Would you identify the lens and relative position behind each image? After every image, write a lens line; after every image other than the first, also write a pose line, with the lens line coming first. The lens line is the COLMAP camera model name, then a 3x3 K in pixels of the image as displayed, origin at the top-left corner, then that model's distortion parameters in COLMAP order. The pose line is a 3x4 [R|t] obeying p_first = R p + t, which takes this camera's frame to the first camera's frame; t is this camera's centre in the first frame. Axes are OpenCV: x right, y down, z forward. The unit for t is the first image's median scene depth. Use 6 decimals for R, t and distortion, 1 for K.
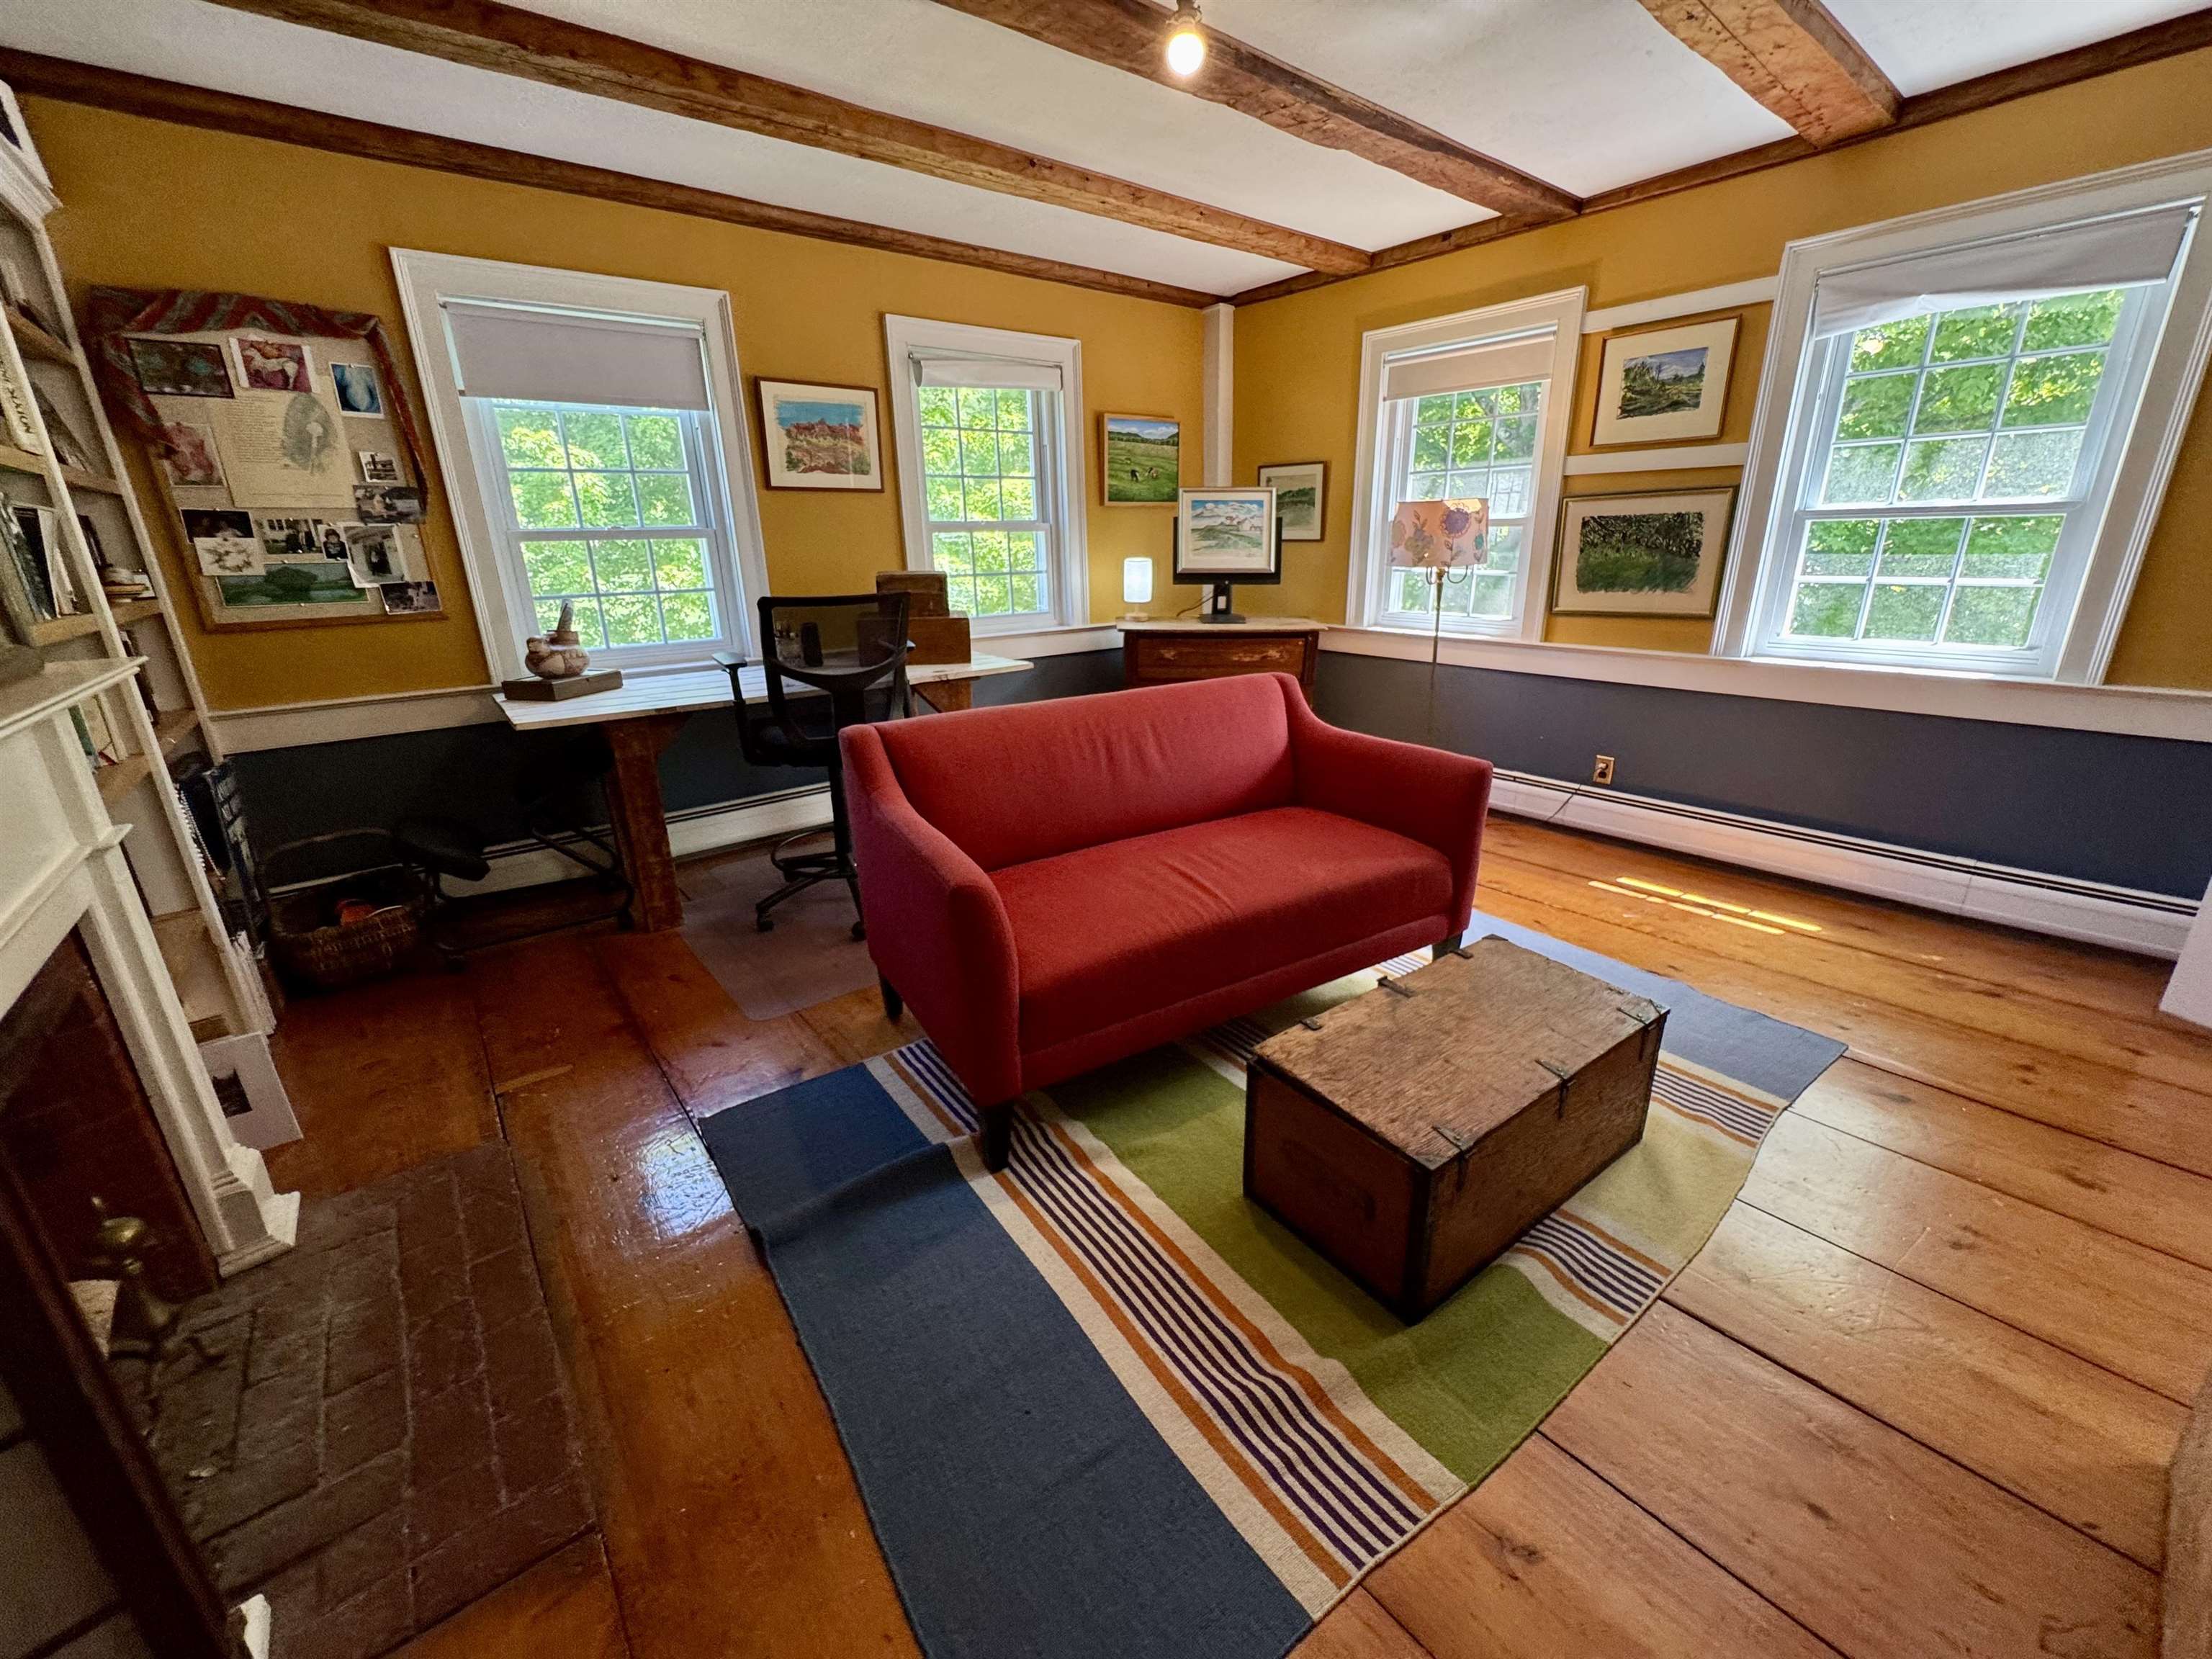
lens RADIAL K [[880.5, 0, 1108.4], [0, 880.5, 829.5], [0, 0, 1]] dist [-0.003449, -0.000561]
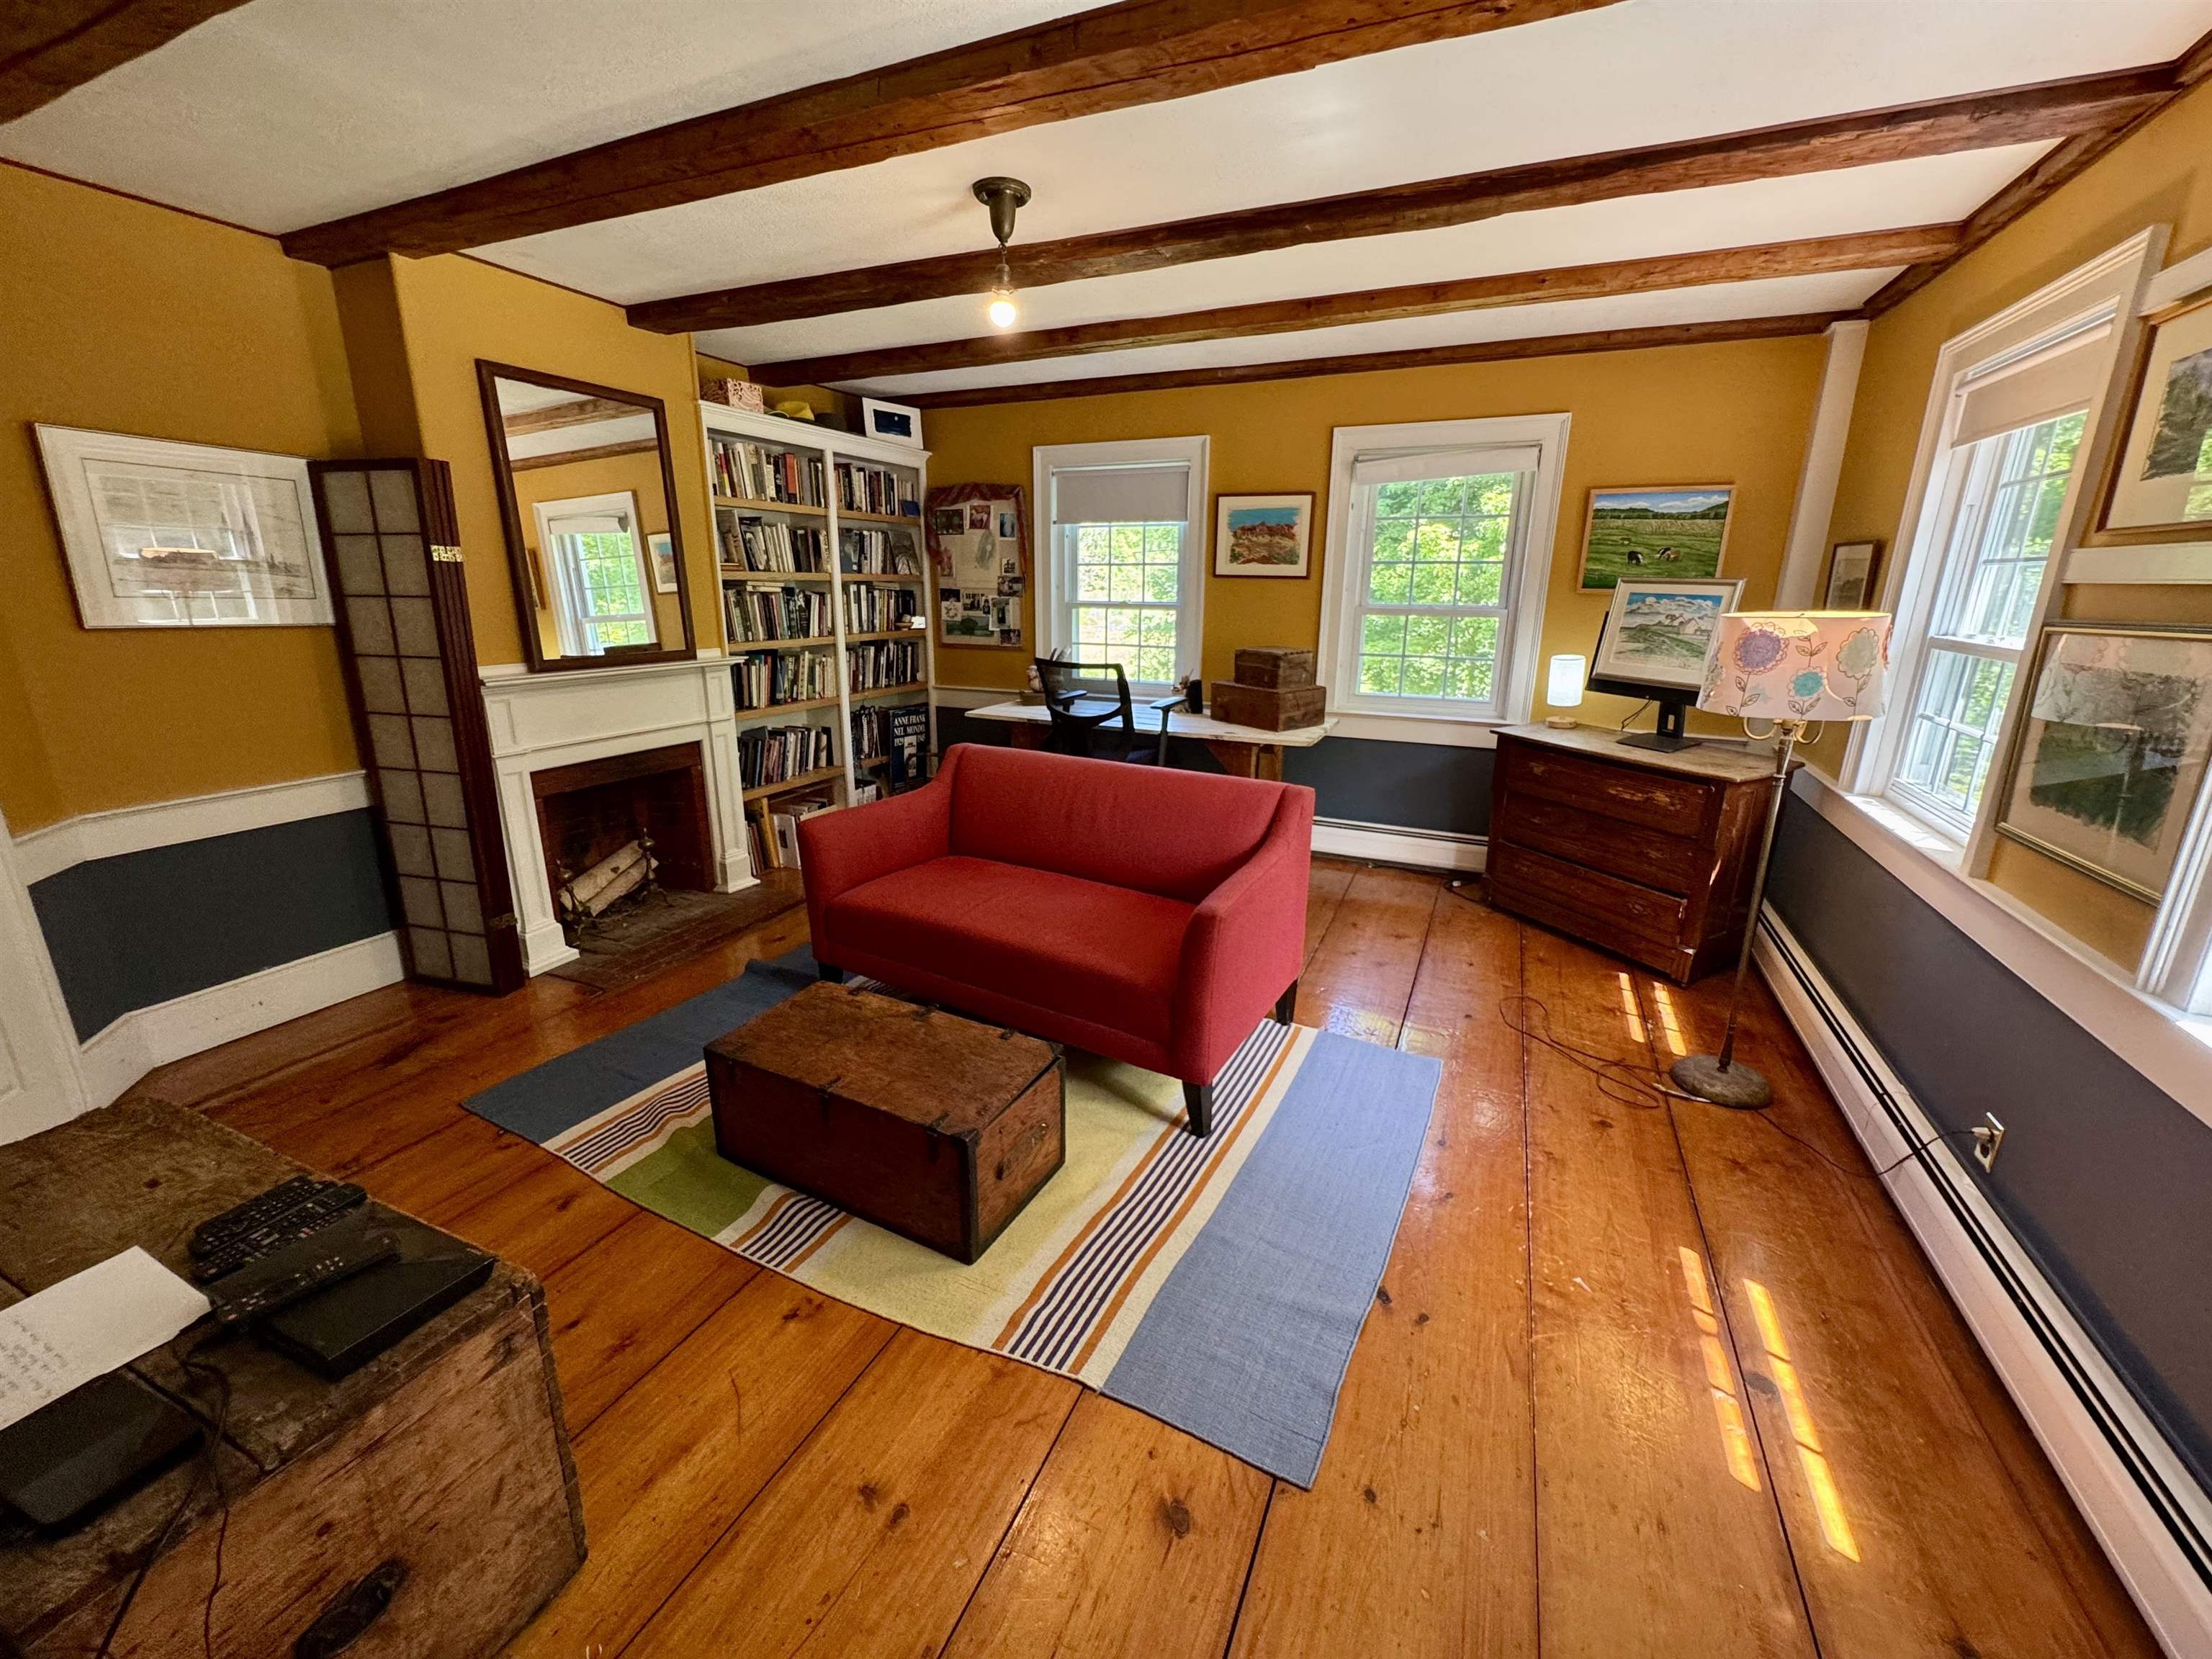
lens RADIAL K [[880.5, 0, 1108.4], [0, 880.5, 829.5], [0, 0, 1]] dist [-0.003449, -0.000561]
pose [[0.450753, 0.265809, -0.852155, 0.820126], [-0.299938, 0.944232, 0.135875, -0.177886], [0.840749, 0.194348, 0.505342, 0.306596]]
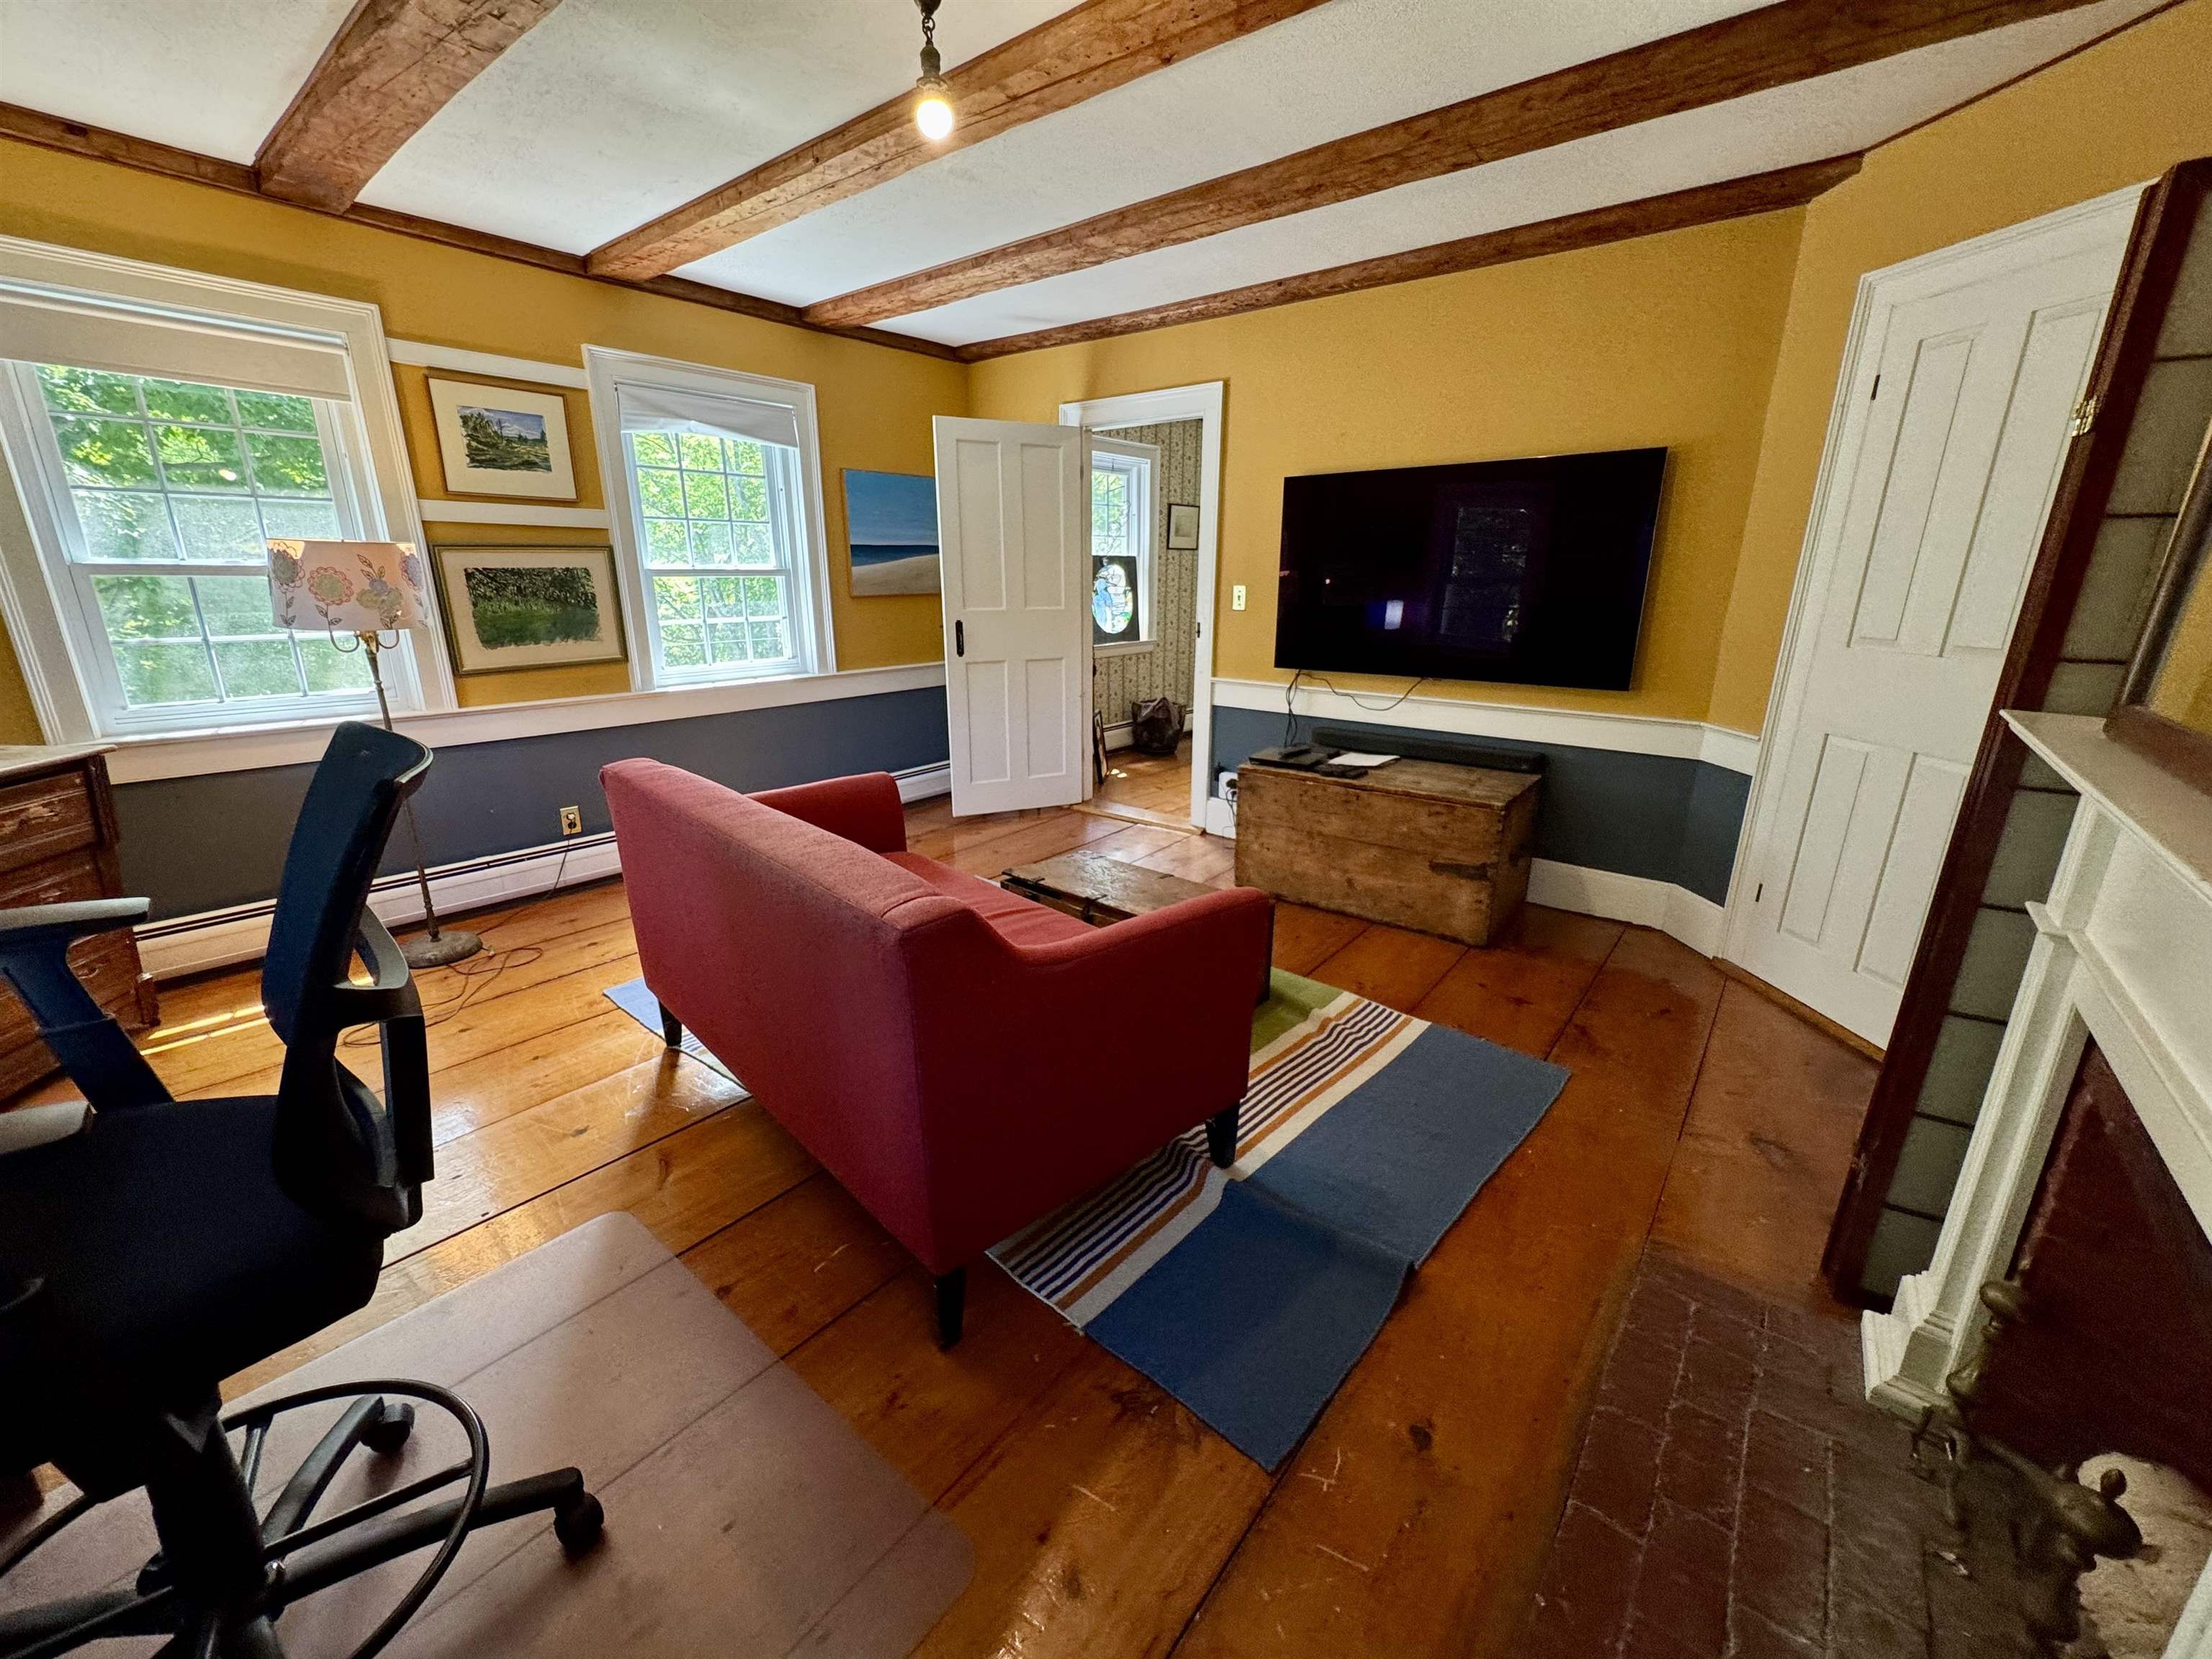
lens RADIAL K [[880.5, 0, 1108.4], [0, 880.5, 829.5], [0, 0, 1]] dist [-0.003449, -0.000561]
pose [[-0.210757, -0.254899, 0.943720, -0.577437], [0.307816, 0.898988, 0.311560, -0.207023], [-0.927810, 0.356155, -0.111006, 0.628521]]
